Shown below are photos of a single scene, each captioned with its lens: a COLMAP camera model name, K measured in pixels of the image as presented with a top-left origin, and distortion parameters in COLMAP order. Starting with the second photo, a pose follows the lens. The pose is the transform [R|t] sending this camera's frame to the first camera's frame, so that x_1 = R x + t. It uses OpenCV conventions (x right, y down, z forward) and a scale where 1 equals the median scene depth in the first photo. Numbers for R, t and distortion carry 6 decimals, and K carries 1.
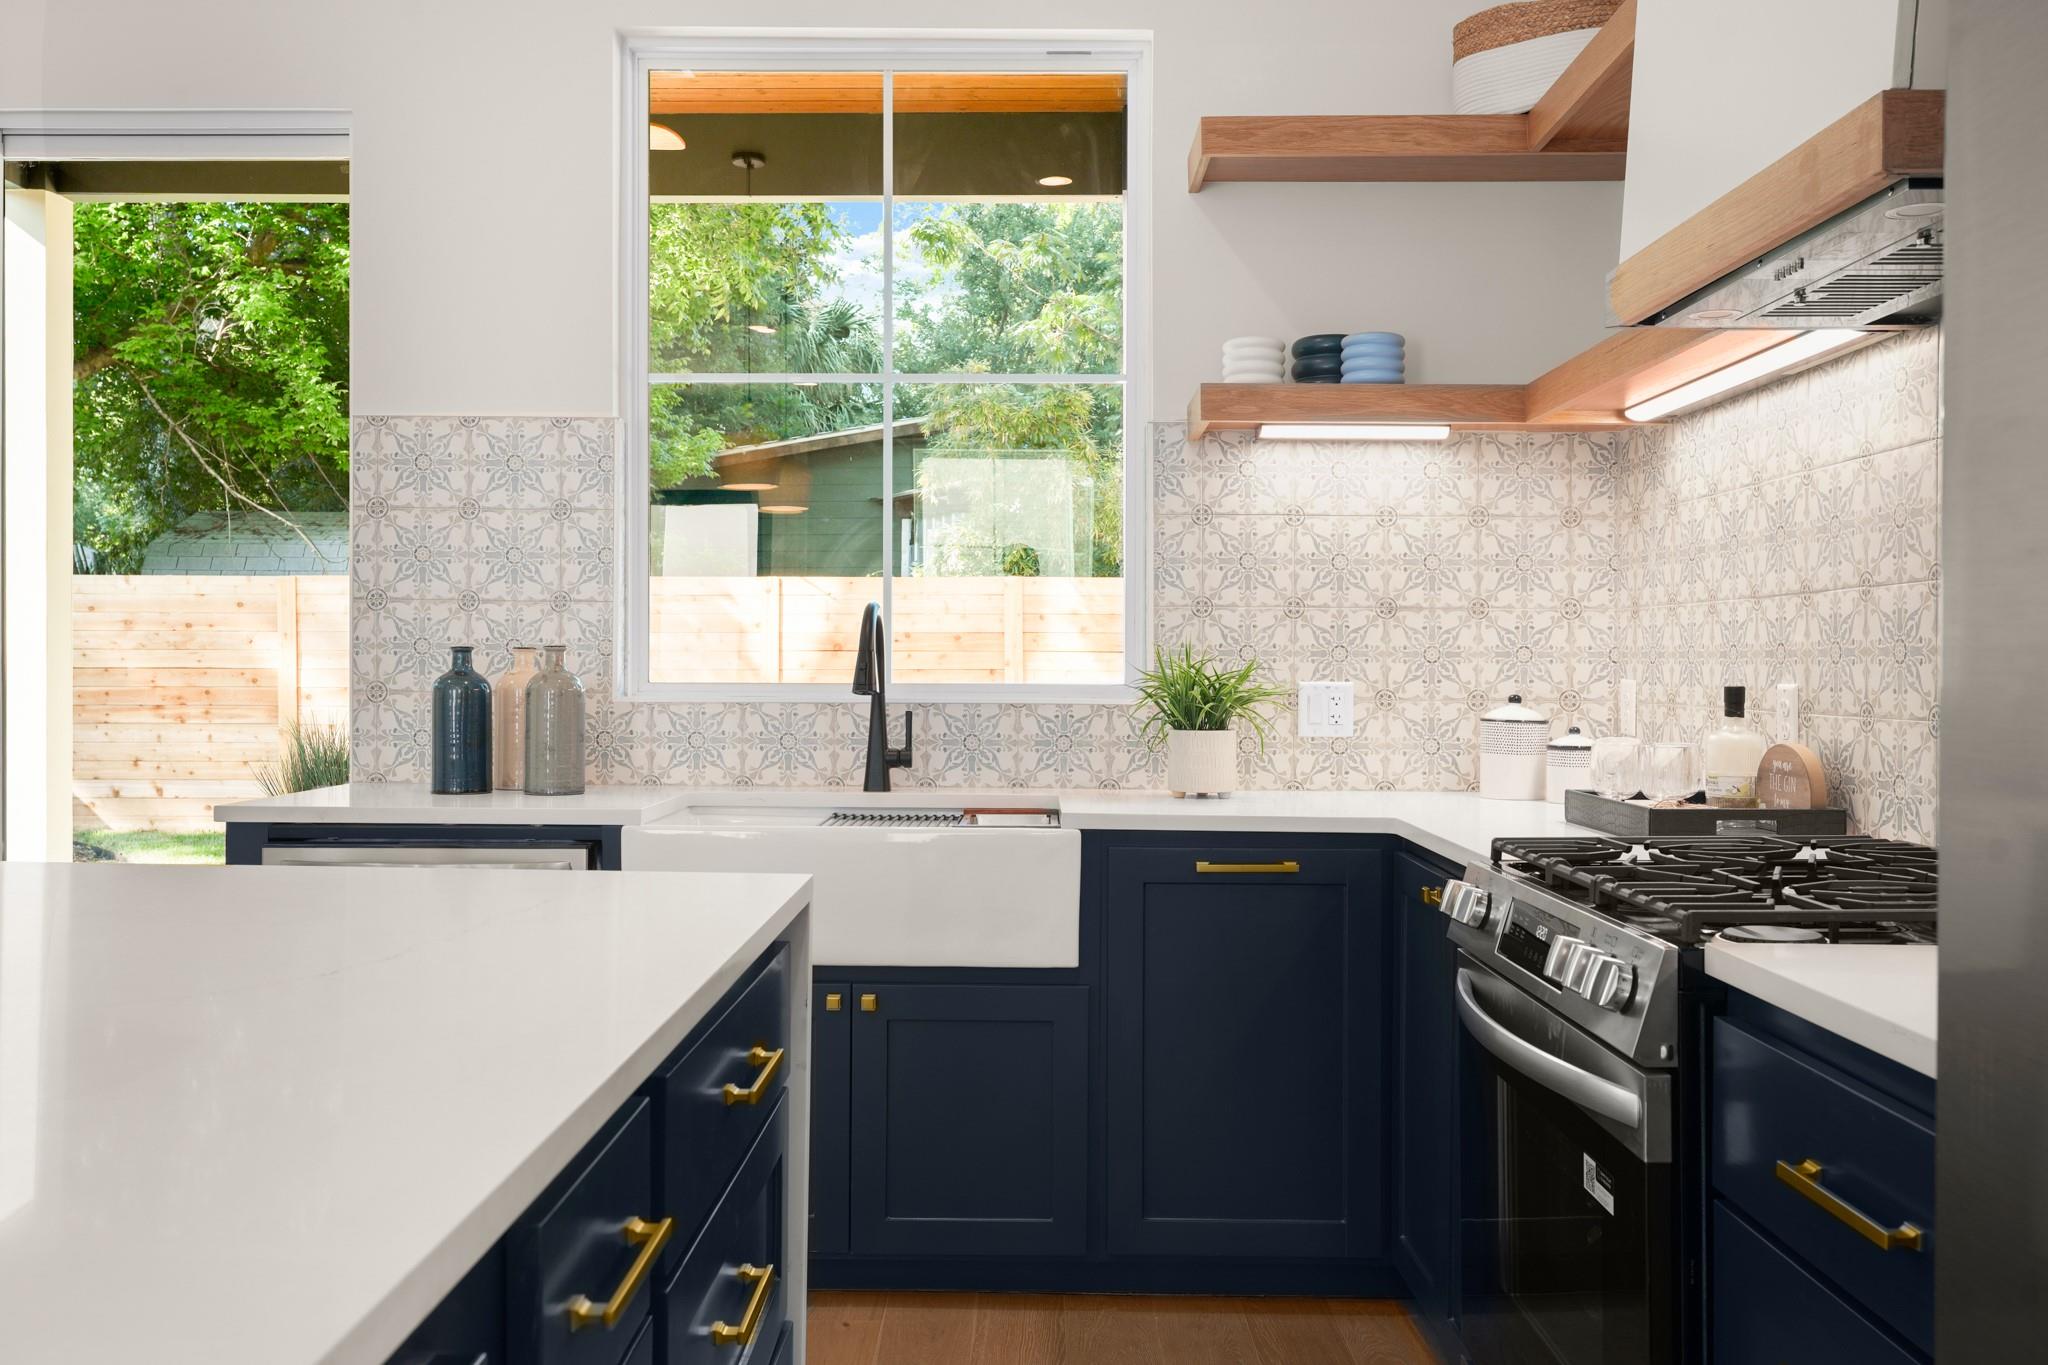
lens RADIAL K [[1699.0, 0, 1032.4], [0, 1699.0, 678.8], [0, 0, 1]] dist [0.009738, -0.000730]
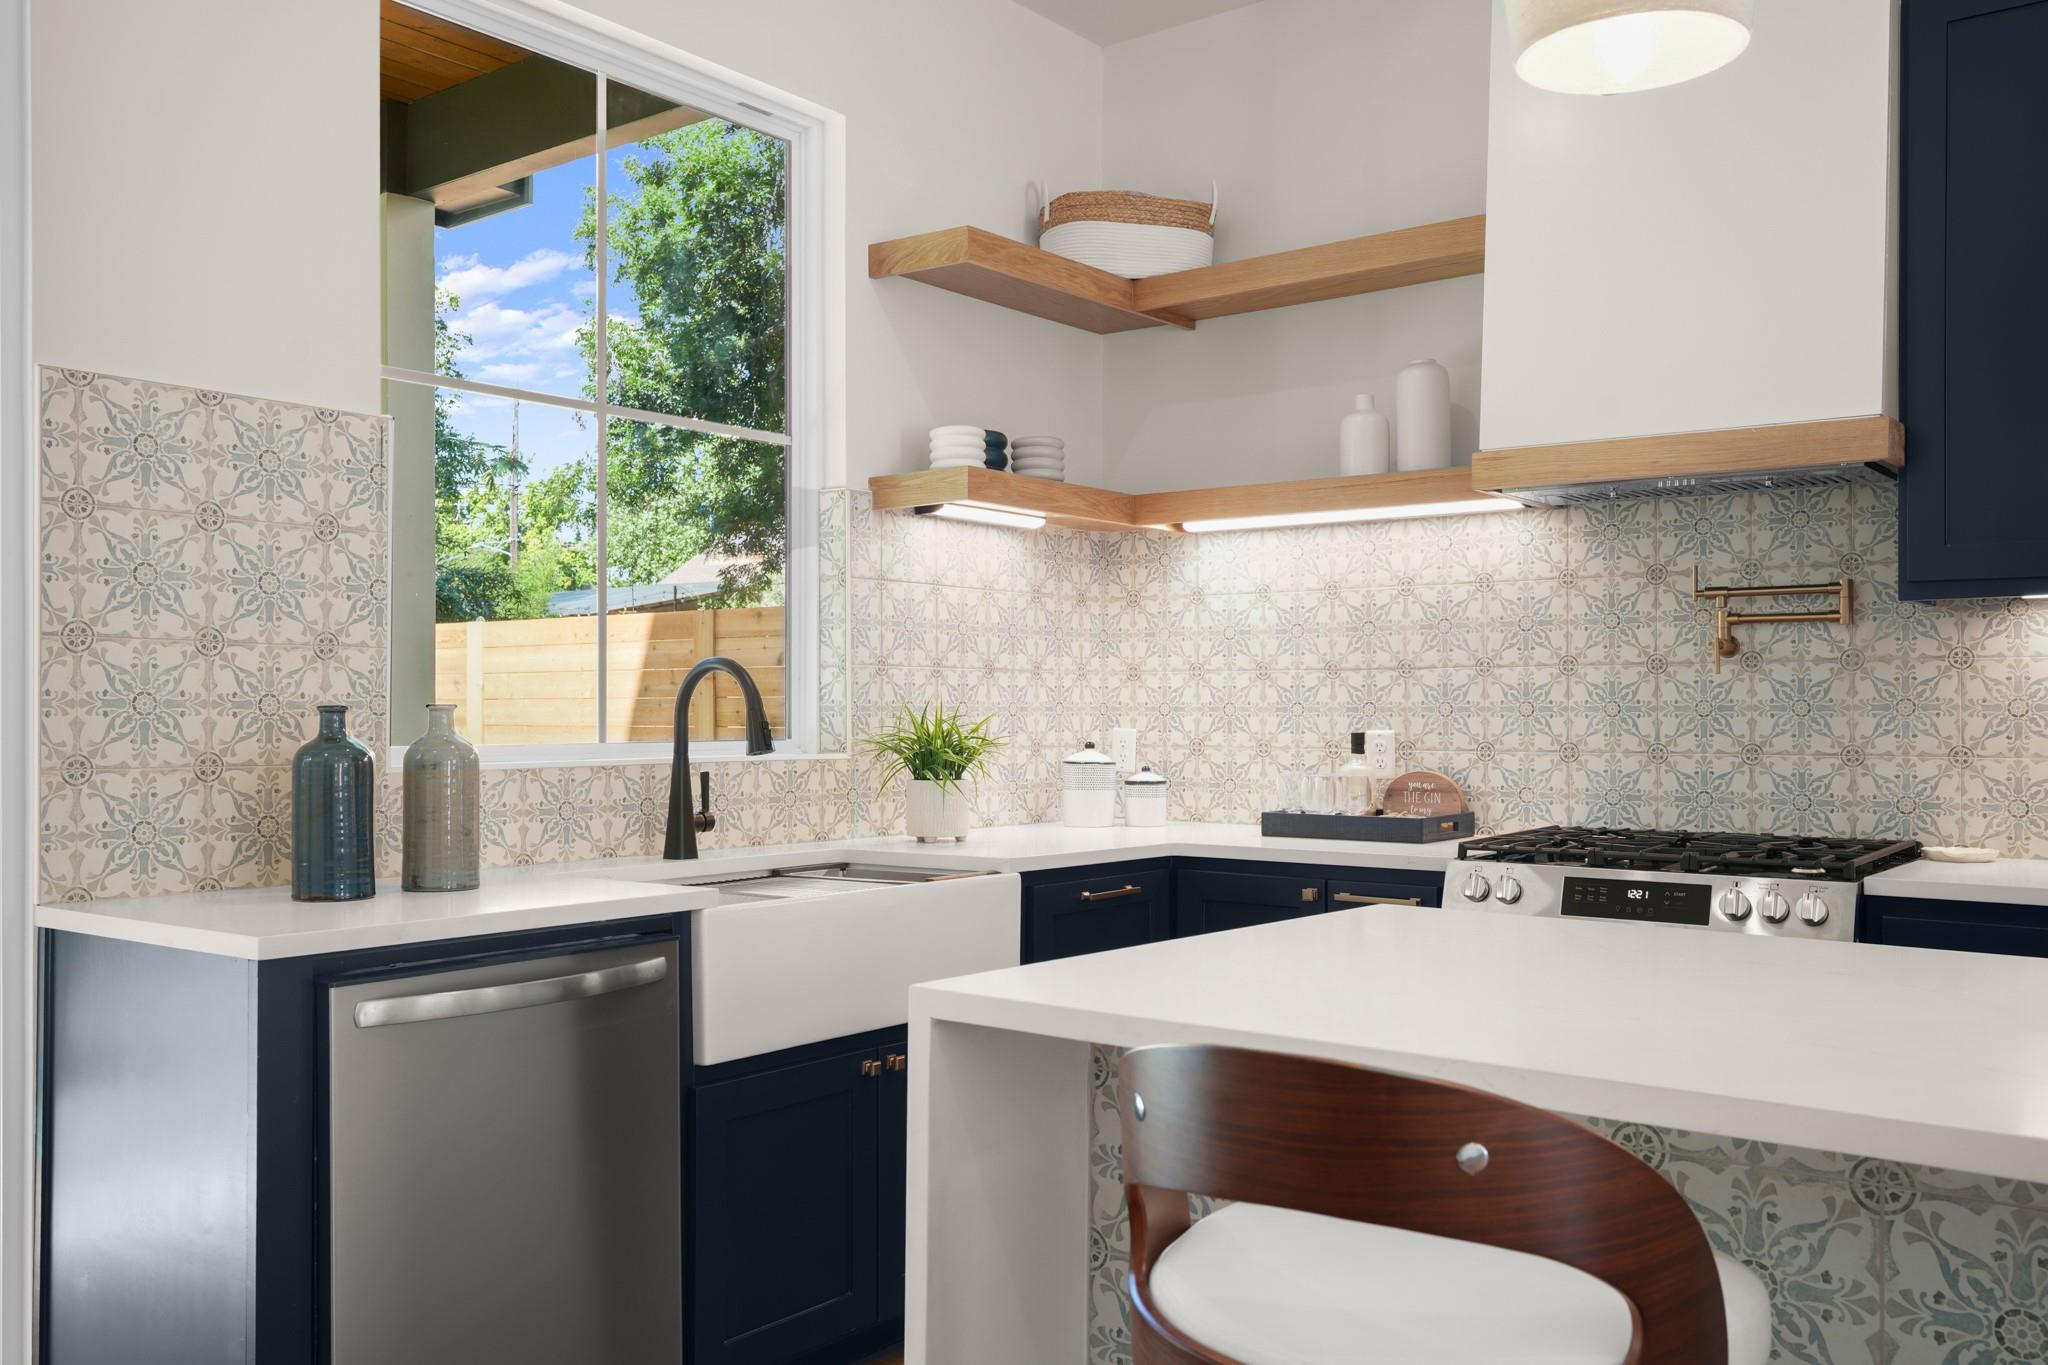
lens RADIAL K [[1699.0, 0, 1056.9], [0, 1699.0, 714.2], [0, 0, 1]] dist [0.009738, -0.000730]
pose [[0.606937, -0.006885, 0.794720, -0.693760], [0.009863, 0.999951, 0.001131, -0.011959], [-0.794689, 0.007152, 0.606975, 0.264630]]
